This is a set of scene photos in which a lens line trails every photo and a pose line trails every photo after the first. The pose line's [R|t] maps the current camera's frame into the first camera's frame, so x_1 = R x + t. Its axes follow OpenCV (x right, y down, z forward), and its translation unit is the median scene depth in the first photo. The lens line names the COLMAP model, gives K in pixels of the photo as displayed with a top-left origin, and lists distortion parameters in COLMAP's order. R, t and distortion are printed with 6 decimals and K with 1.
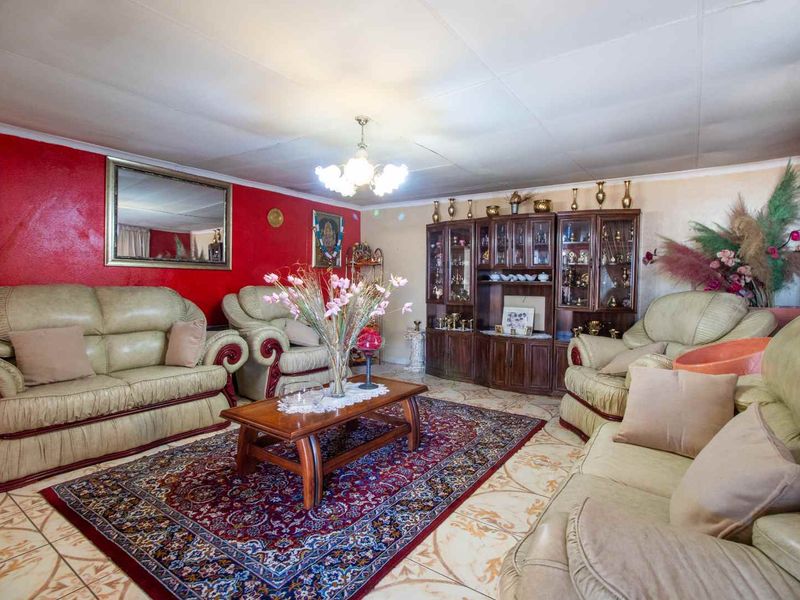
lens RADIAL K [[414.0, 0, 405.7], [0, 414.0, 283.8], [0, 0, 1]] dist [-0.008992, -0.008568]
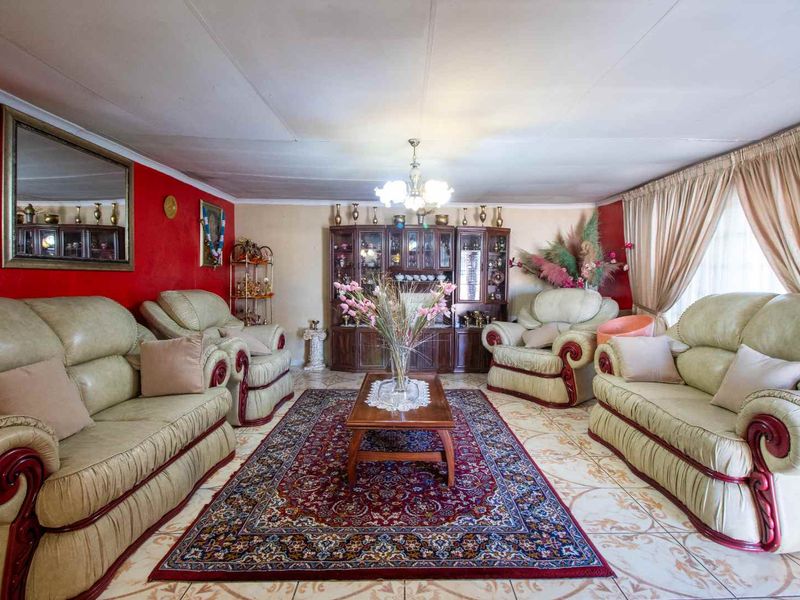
lens RADIAL K [[414.0, 0, 406.7], [0, 414.0, 284.1], [0, 0, 1]] dist [-0.008992, -0.008568]
pose [[0.815967, -0.015681, 0.577886, -0.754620], [0.006179, 0.999812, 0.018406, -0.032931], [-0.578066, -0.011448, 0.815910, 0.099187]]
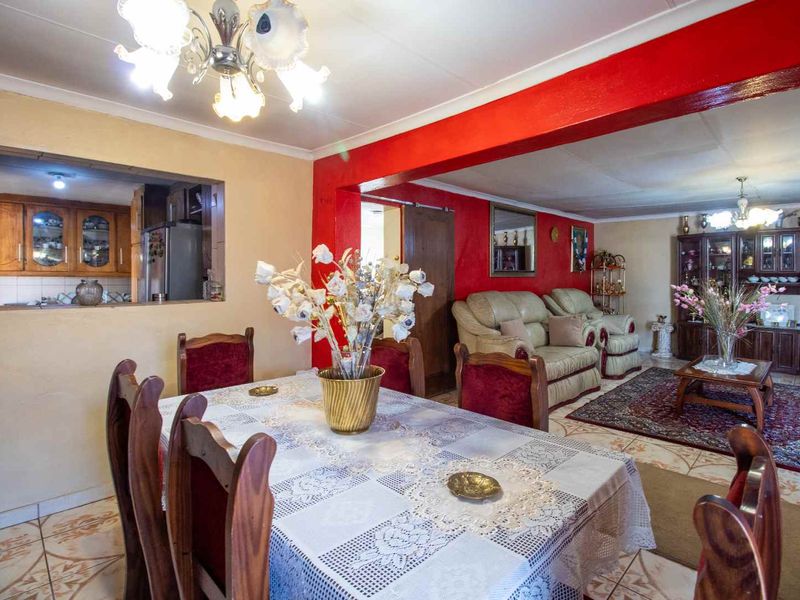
lens RADIAL K [[414.0, 0, 405.5], [0, 414.0, 284.3], [0, 0, 1]] dist [-0.008992, -0.008568]
pose [[0.983566, -0.009320, -0.180307, -0.995176], [0.012274, 0.999808, 0.015275, -0.057313], [0.180130, -0.017237, 0.983492, -0.627220]]
